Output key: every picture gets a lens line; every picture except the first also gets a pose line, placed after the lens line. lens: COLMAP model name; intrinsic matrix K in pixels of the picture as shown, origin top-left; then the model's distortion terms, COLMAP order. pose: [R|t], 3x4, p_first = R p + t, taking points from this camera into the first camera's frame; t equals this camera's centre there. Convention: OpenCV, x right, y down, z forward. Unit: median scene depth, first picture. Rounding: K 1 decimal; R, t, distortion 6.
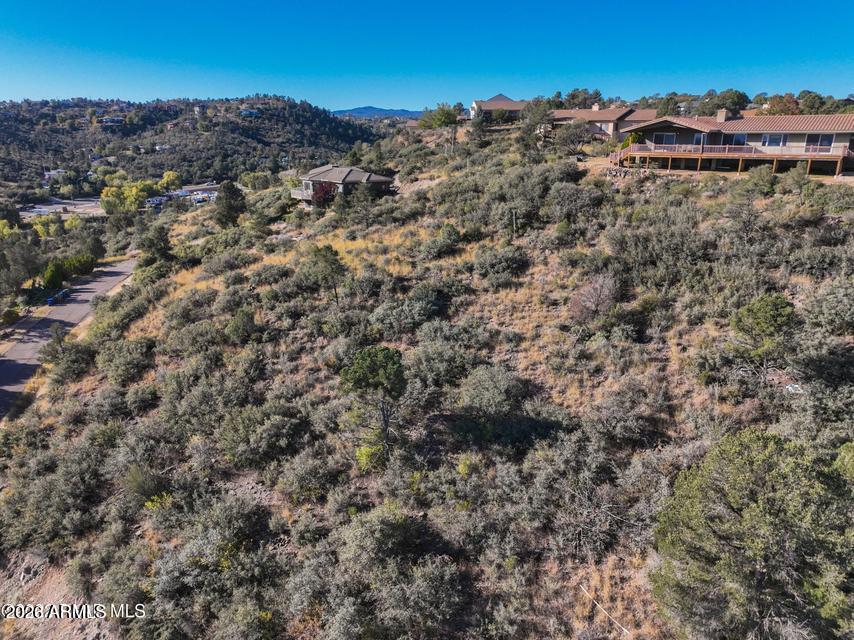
lens RADIAL K [[602.6, 0, 424.3], [0, 602.6, 317.3], [0, 0, 1]] dist [0.000069, 0.015911]
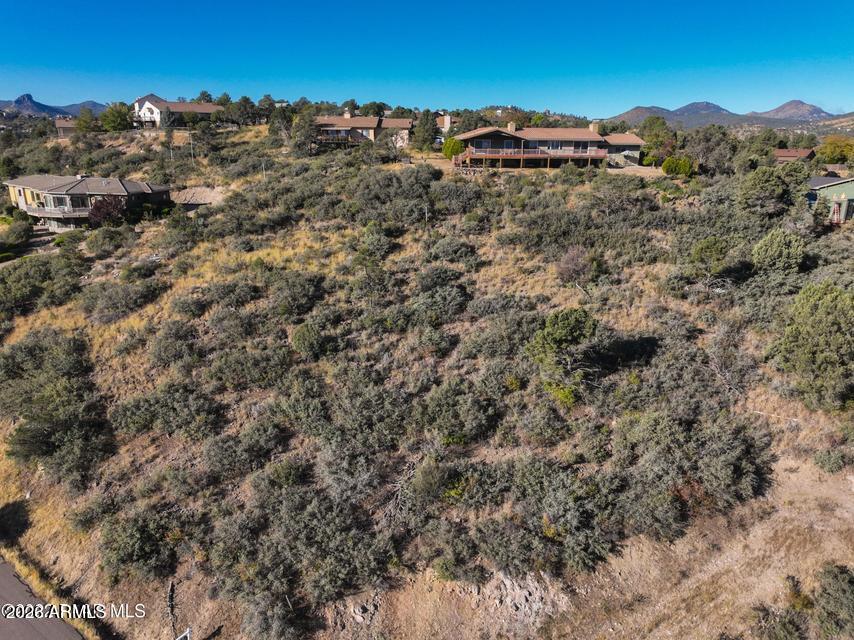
lens RADIAL K [[602.6, 0, 427.4], [0, 602.6, 319.5], [0, 0, 1]] dist [0.000069, 0.015911]
pose [[0.757654, -0.185590, 0.625714, -0.616995], [0.185507, 0.980412, 0.066171, -0.038423], [-0.625738, 0.065939, 0.777241, 0.104615]]
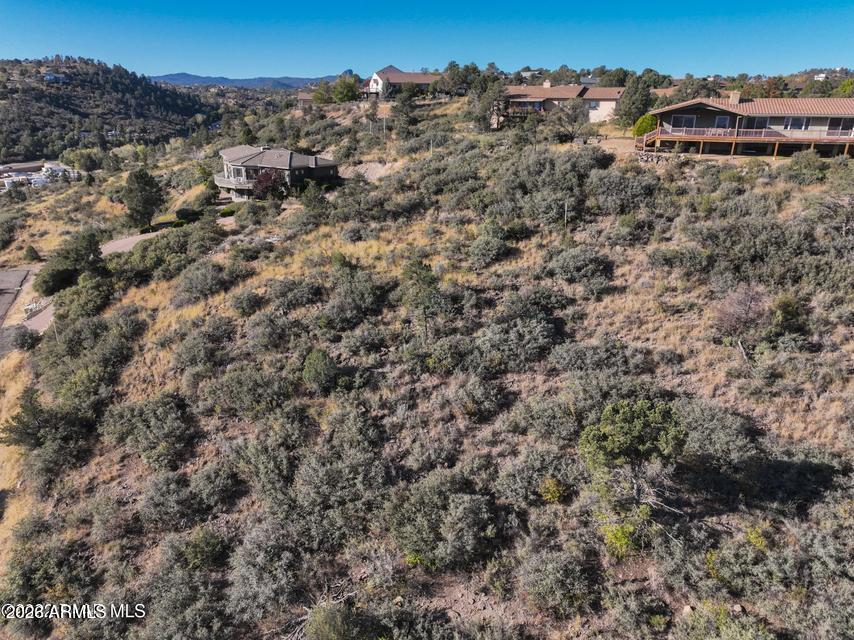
lens RADIAL K [[602.6, 0, 425.9], [0, 602.6, 320.1], [0, 0, 1]] dist [0.000069, 0.015911]
pose [[0.963278, -0.083890, 0.255063, -0.297370], [0.071558, 0.995791, 0.057264, -0.068570], [-0.258794, -0.036910, 0.965227, 0.174693]]
